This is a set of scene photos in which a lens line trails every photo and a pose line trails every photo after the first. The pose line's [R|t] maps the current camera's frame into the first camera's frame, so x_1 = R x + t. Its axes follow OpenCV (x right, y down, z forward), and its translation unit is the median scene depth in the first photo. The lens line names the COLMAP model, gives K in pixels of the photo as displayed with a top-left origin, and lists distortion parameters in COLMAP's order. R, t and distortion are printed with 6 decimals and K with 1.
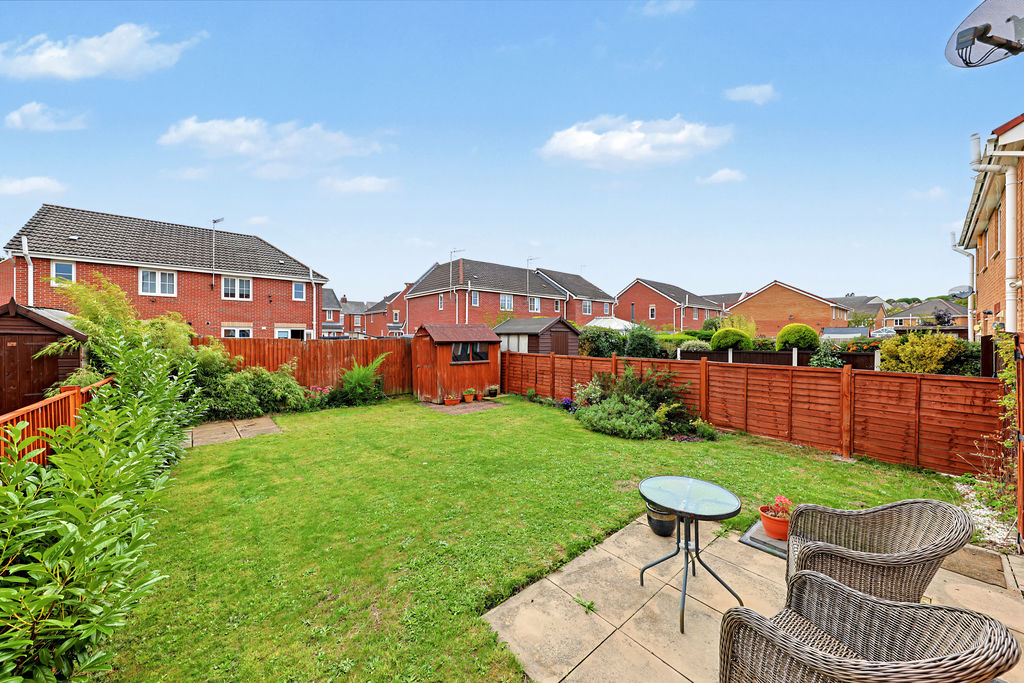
lens RADIAL K [[363.8, 0, 516.6], [0, 363.8, 339.0], [0, 0, 1]] dist [0.000681, 0.000013]
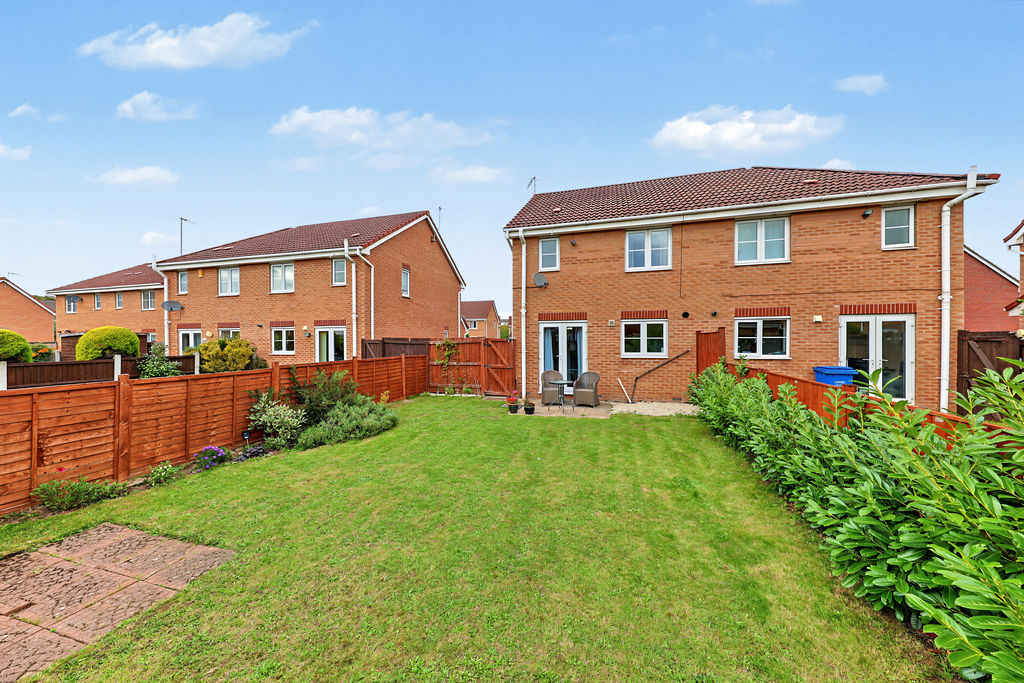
lens RADIAL K [[326.3, 0, 517.9], [0, 326.3, 341.1], [0, 0, 1]] dist [0.012435, -0.002309]
pose [[-0.553697, -0.001840, 0.832716, -0.382119], [0.011297, 0.999889, 0.009722, -0.004920], [-0.832642, 0.014790, -0.553614, 0.590645]]
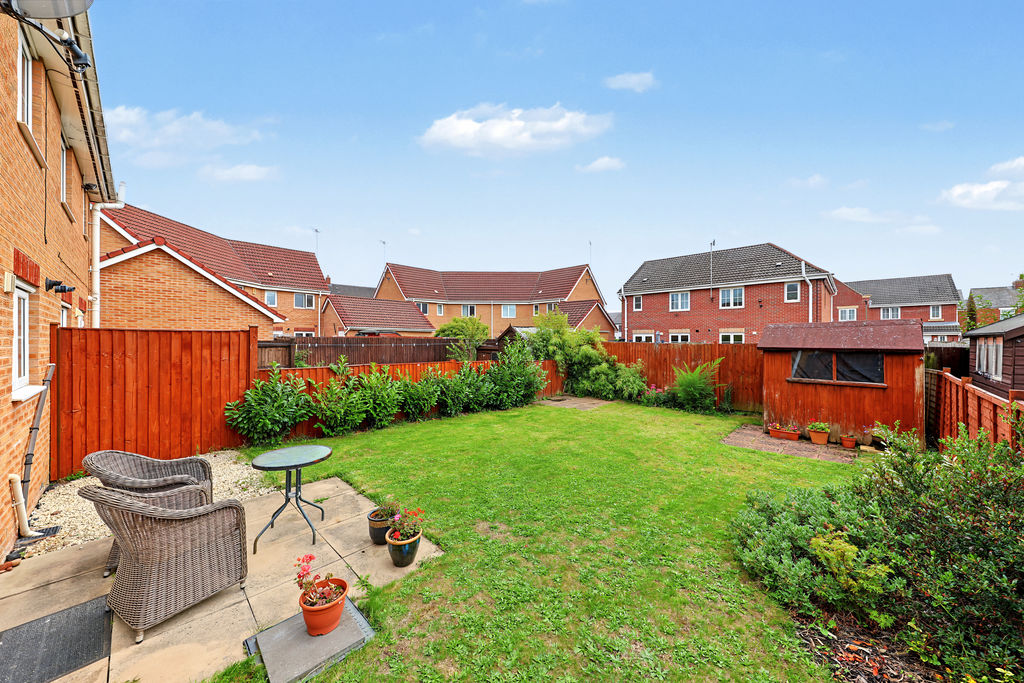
lens RADIAL K [[363.8, 0, 516.6], [0, 363.8, 339.0], [0, 0, 1]] dist [0.000681, 0.000013]
pose [[0.082575, -0.004822, -0.996573, 0.351486], [-0.009211, 0.999942, -0.005602, -0.001545], [0.996542, 0.009642, 0.082526, 0.316951]]
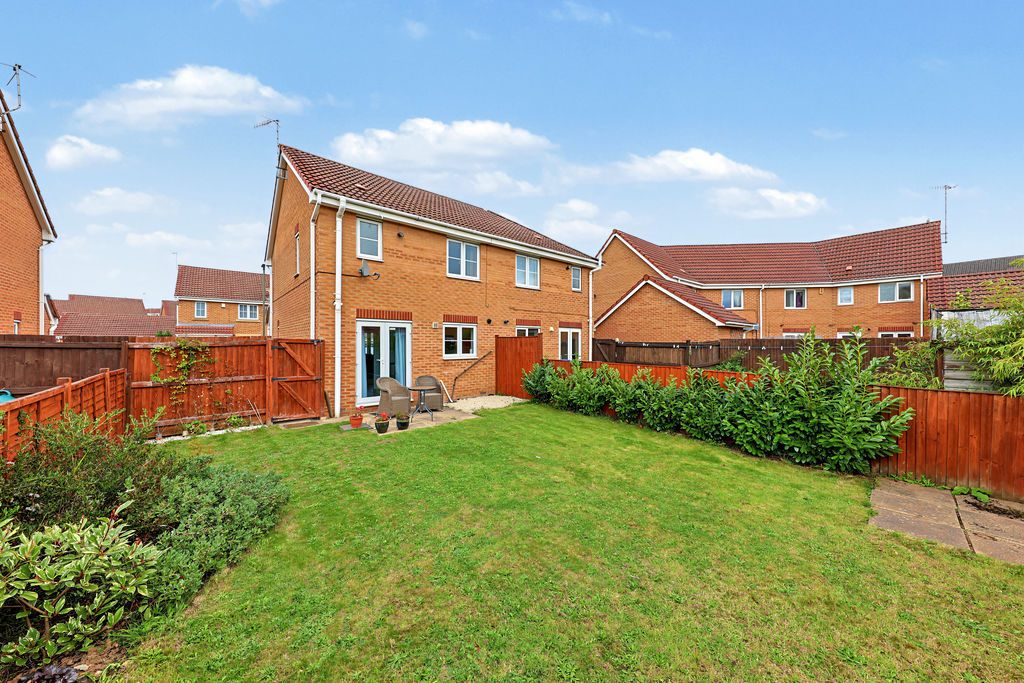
lens RADIAL K [[333.6, 0, 502.2], [0, 333.6, 342.3], [0, 0, 1]] dist [0.008694, 0.000026]
pose [[-0.999446, -0.003967, 0.033059, -0.064802], [-0.003612, 0.999935, 0.010798, -0.005964], [-0.033100, 0.010673, -0.999395, 0.753935]]
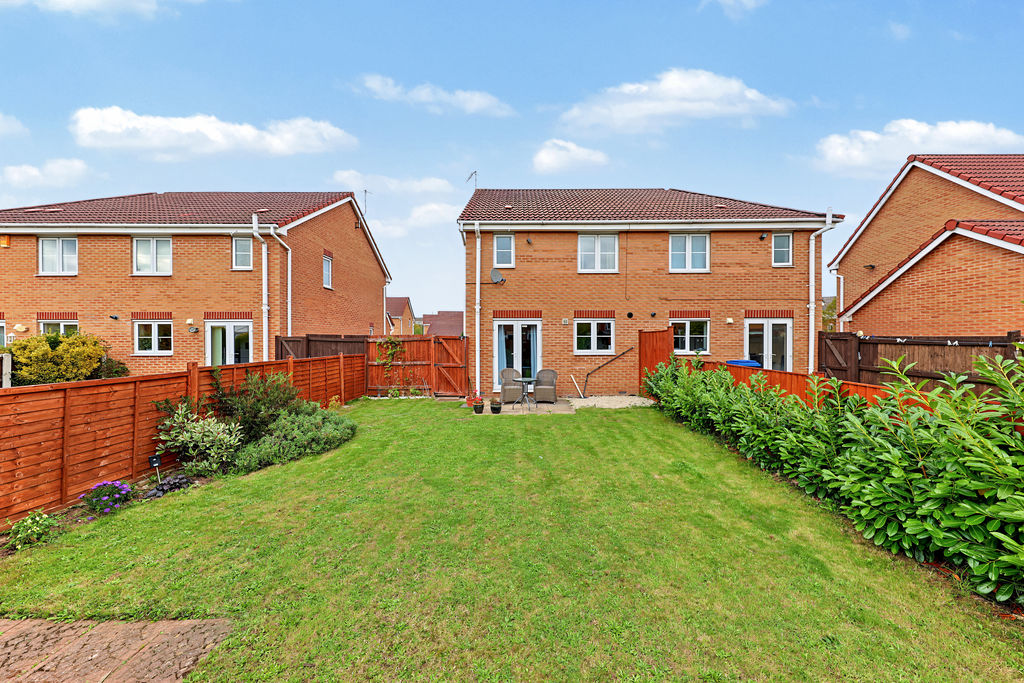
lens RADIAL K [[326.3, 0, 517.9], [0, 326.3, 341.1], [0, 0, 1]] dist [0.012435, -0.002309]
pose [[-0.751304, -0.004245, 0.659942, -0.307306], [0.005819, 0.999898, 0.013056, -0.000889], [-0.659930, 0.013650, -0.751203, 0.652410]]
